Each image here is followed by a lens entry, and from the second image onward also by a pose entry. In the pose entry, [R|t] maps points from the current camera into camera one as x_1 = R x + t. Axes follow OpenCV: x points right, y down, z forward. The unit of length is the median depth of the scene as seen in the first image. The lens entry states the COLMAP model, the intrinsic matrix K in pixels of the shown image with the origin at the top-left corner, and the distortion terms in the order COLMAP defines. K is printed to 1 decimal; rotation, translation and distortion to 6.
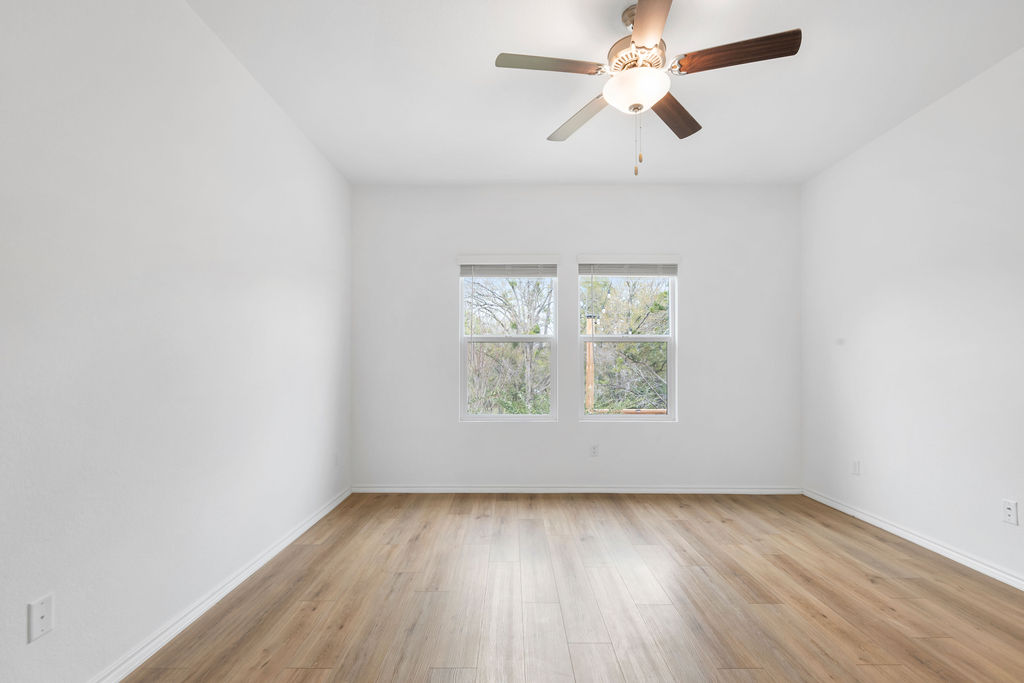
lens RADIAL K [[478.2, 0, 511.9], [0, 478.2, 355.8], [0, 0, 1]] dist [0.000509, 0.000870]
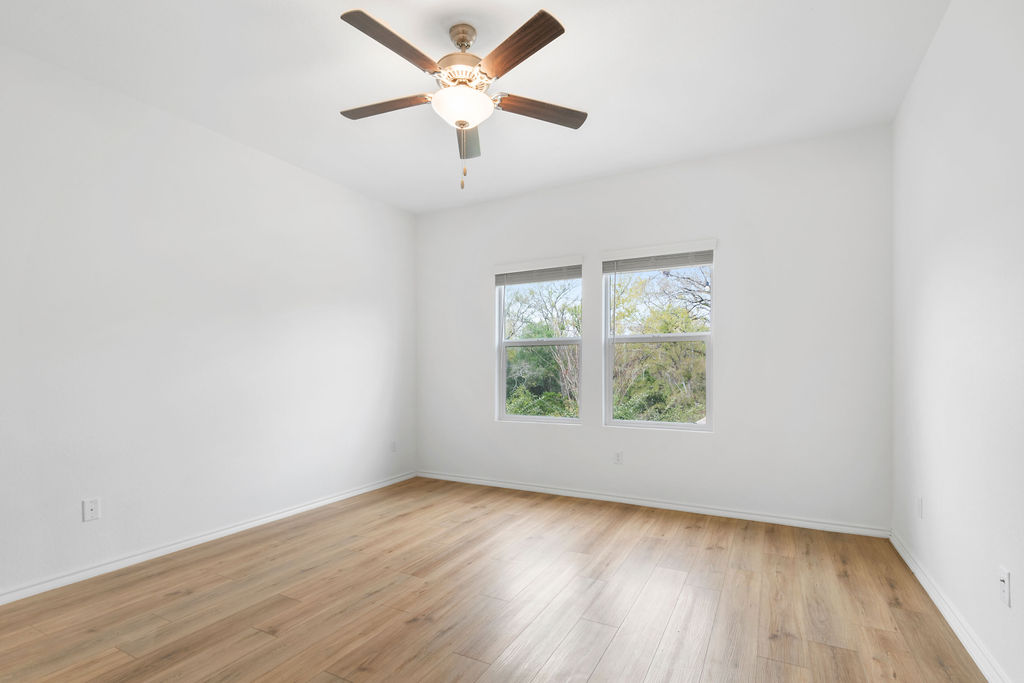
lens RADIAL K [[489.5, 0, 509.4], [0, 489.5, 366.1], [0, 0, 1]] dist [0.005455, -0.000889]
pose [[0.879783, -0.006491, -0.475332, 0.509400], [0.013604, 0.999841, 0.011525, 0.002464], [0.475181, -0.016606, 0.879731, 0.051834]]
